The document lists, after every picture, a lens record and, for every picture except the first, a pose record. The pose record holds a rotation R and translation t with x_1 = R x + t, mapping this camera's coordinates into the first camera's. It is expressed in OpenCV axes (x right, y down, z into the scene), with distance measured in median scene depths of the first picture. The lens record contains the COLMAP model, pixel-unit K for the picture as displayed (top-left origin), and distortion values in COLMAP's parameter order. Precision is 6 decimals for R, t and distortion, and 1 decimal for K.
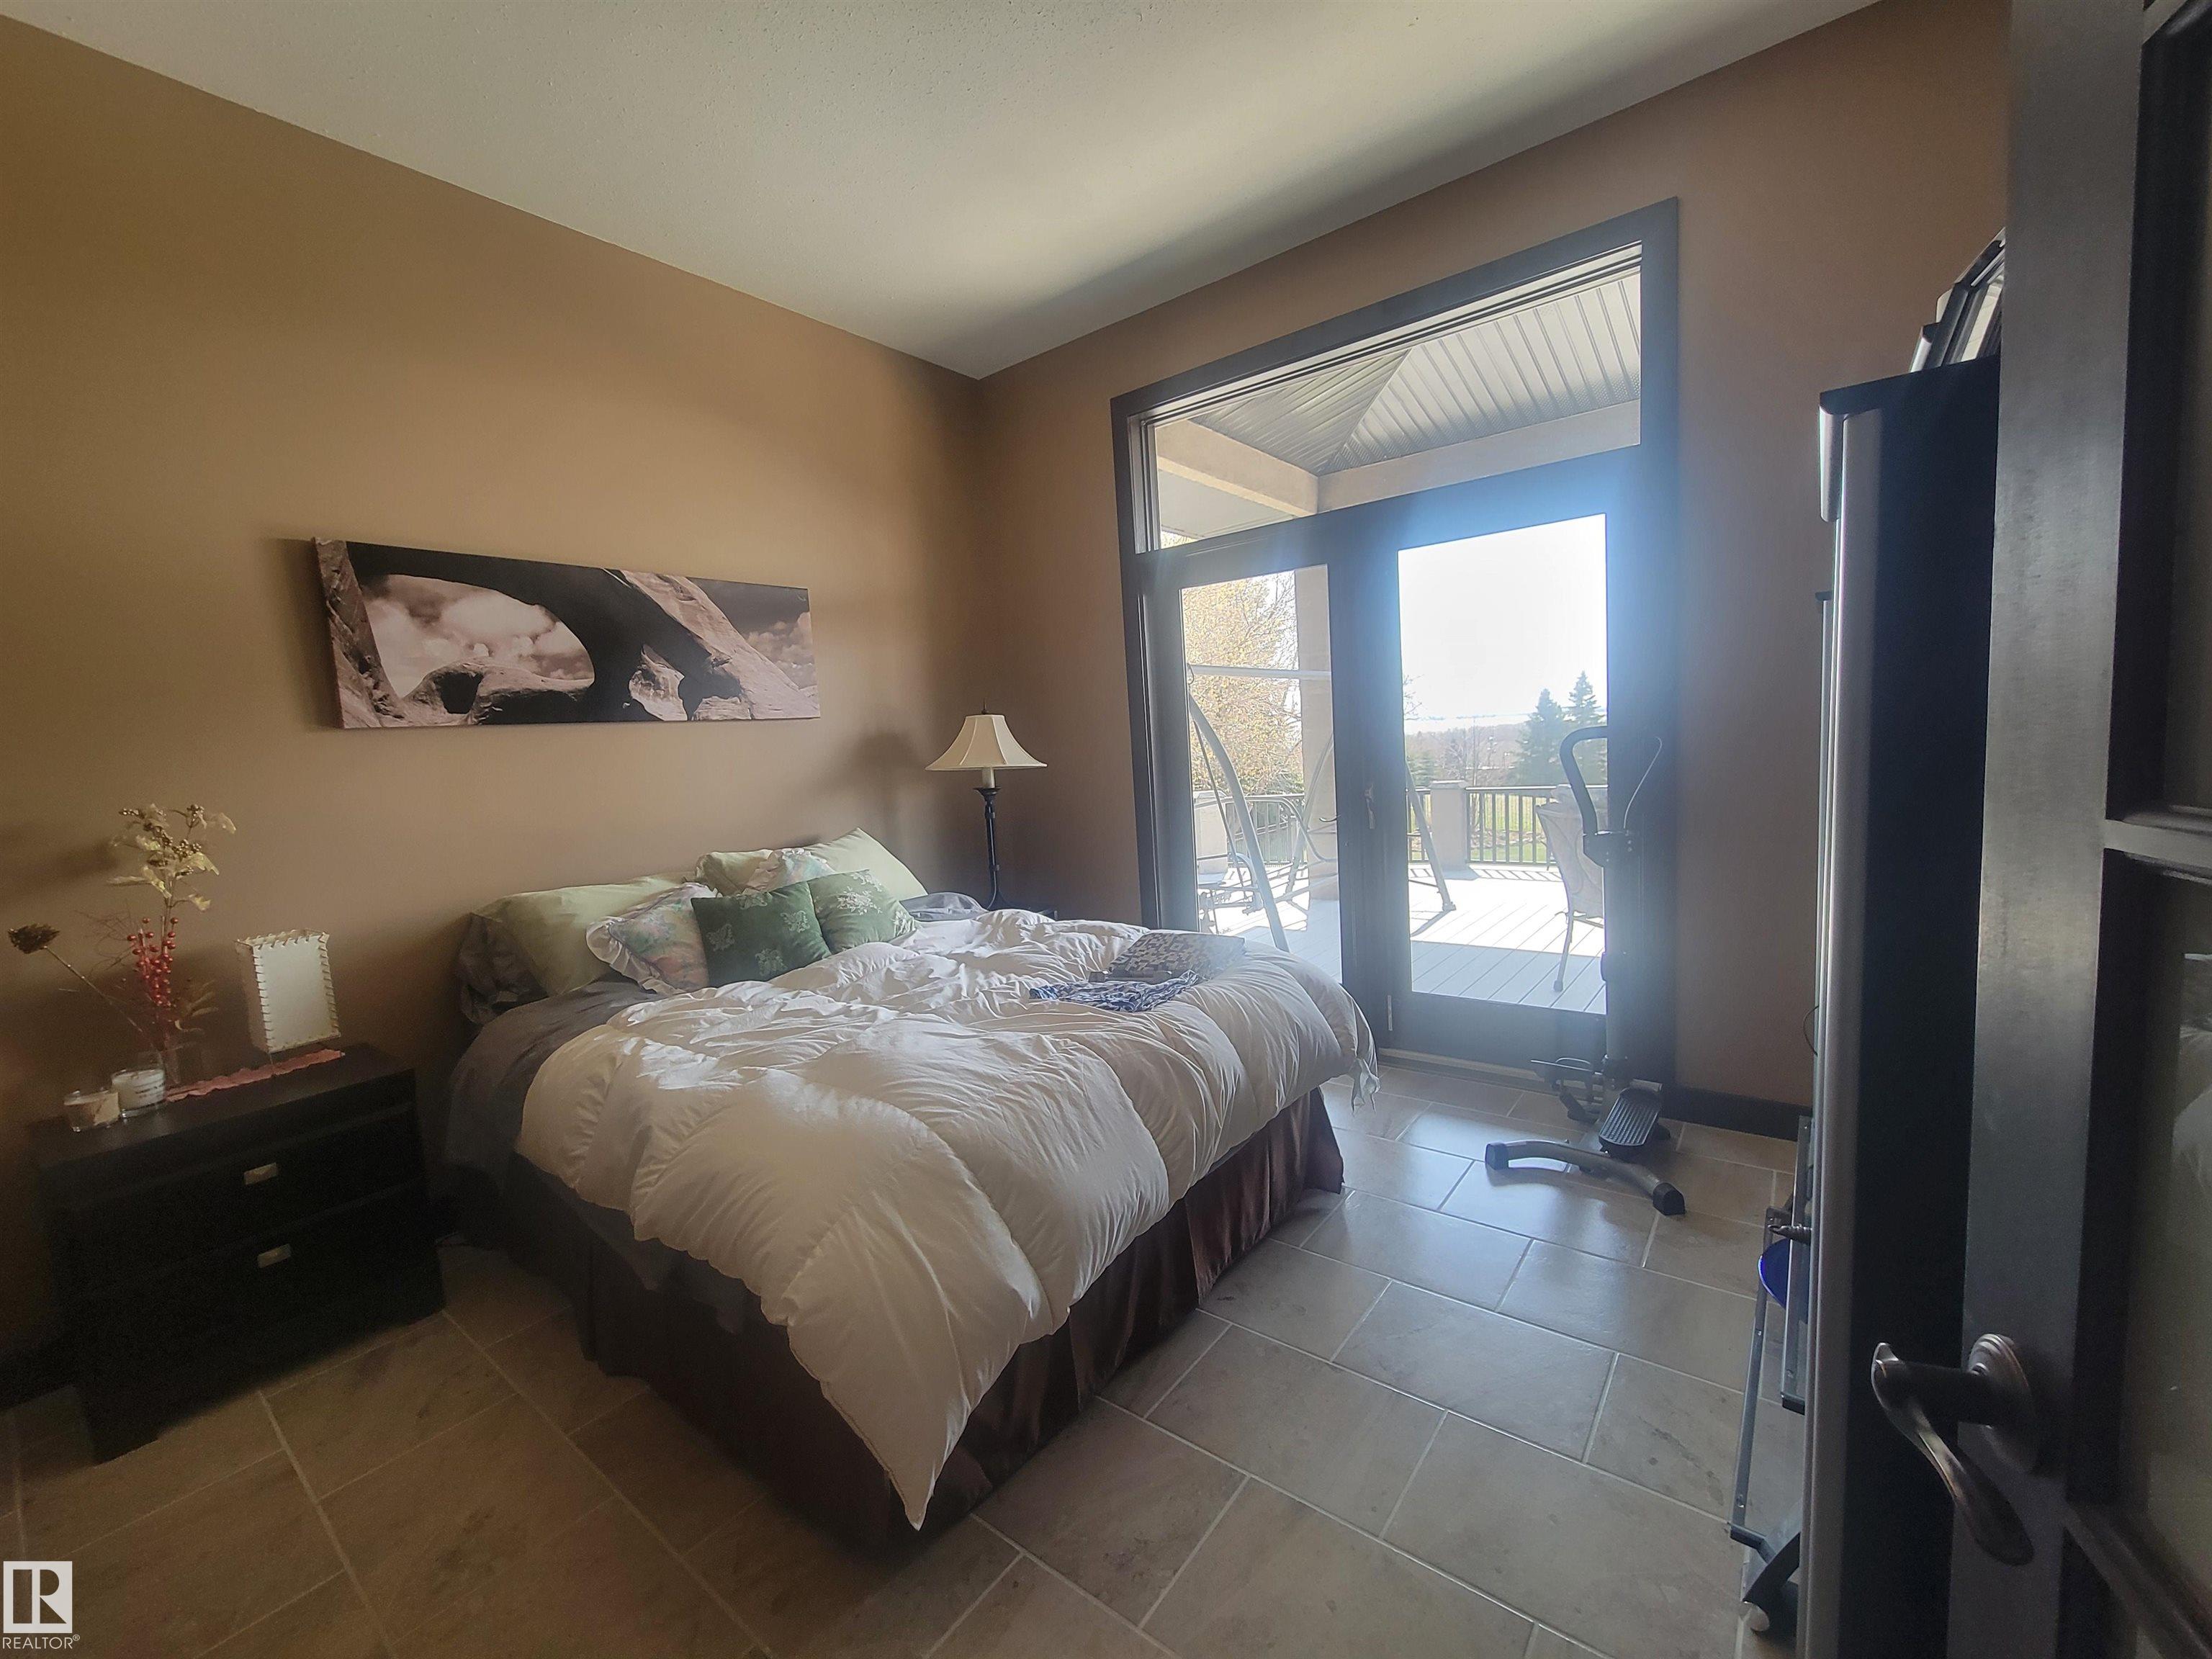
lens RADIAL K [[899.8, 0, 1101.1], [0, 899.8, 837.1], [0, 0, 1]] dist [0.000445, -0.000088]
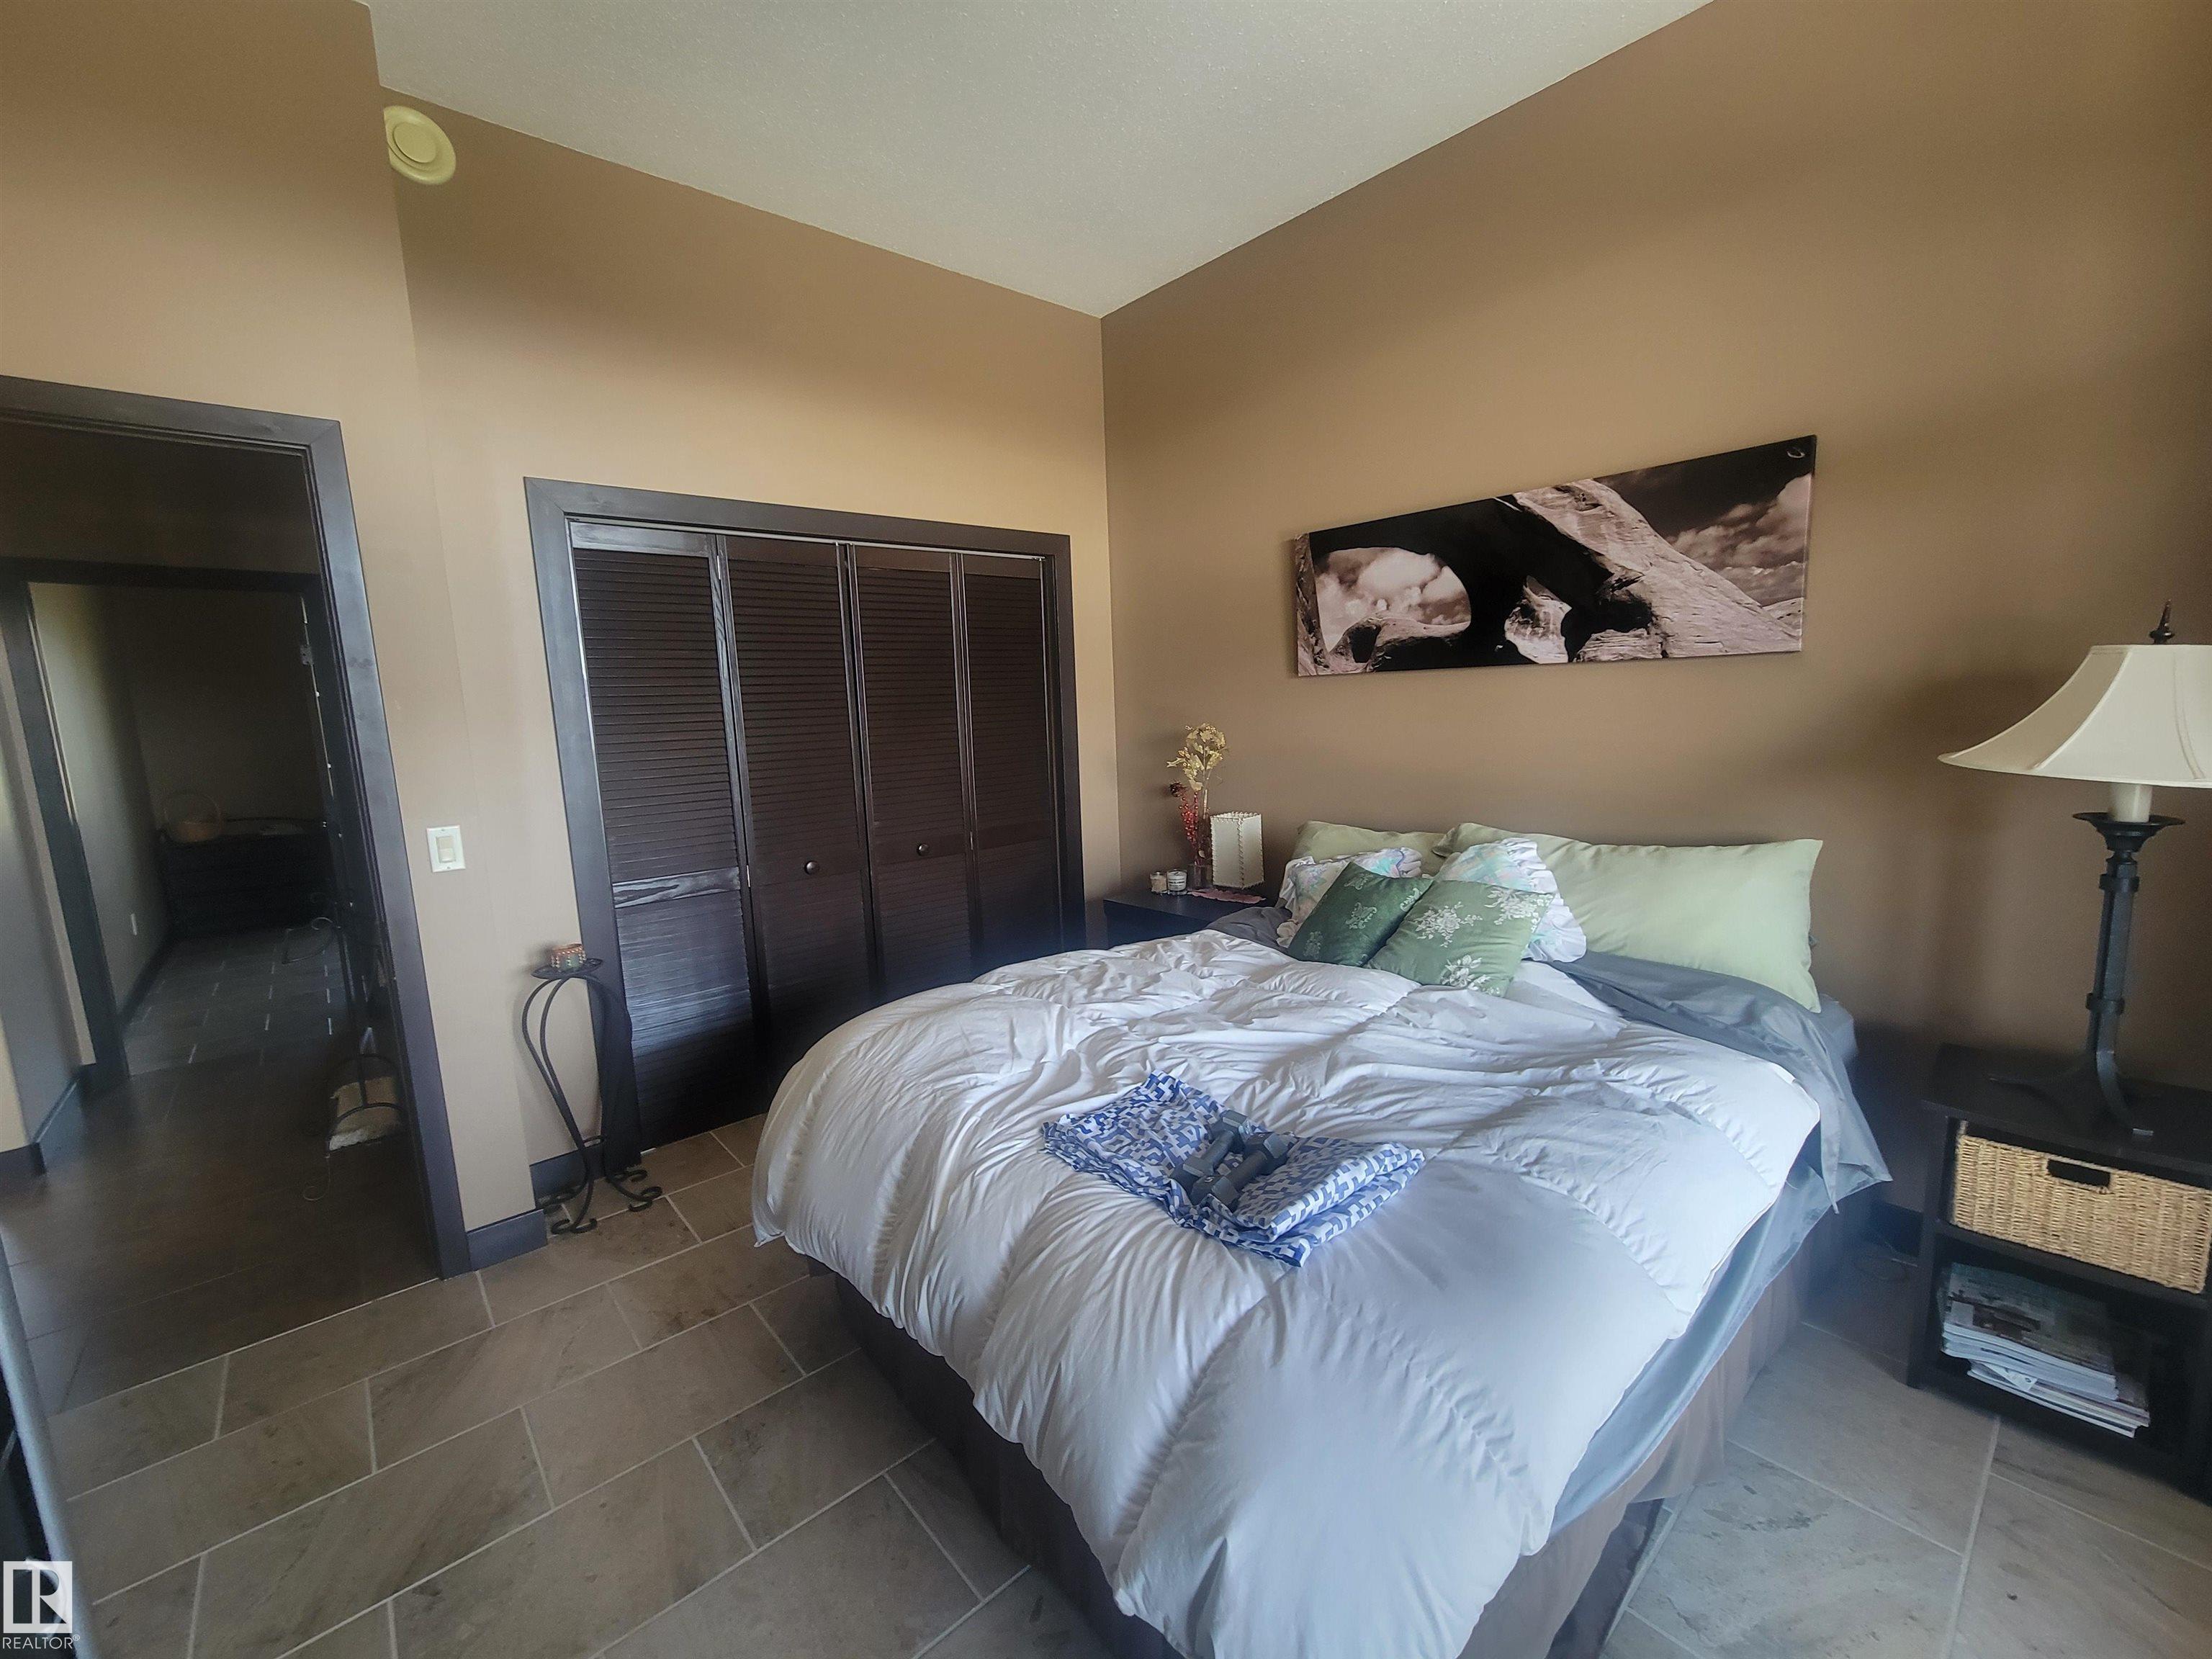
lens RADIAL K [[899.8, 0, 1102.2], [0, 899.8, 826.1], [0, 0, 1]] dist [0.000445, -0.000088]
pose [[-0.177863, 0.208442, -0.961726, 0.476347], [-0.057541, 0.973434, 0.221621, -0.155019], [0.982371, 0.094757, -0.161144, 0.797752]]
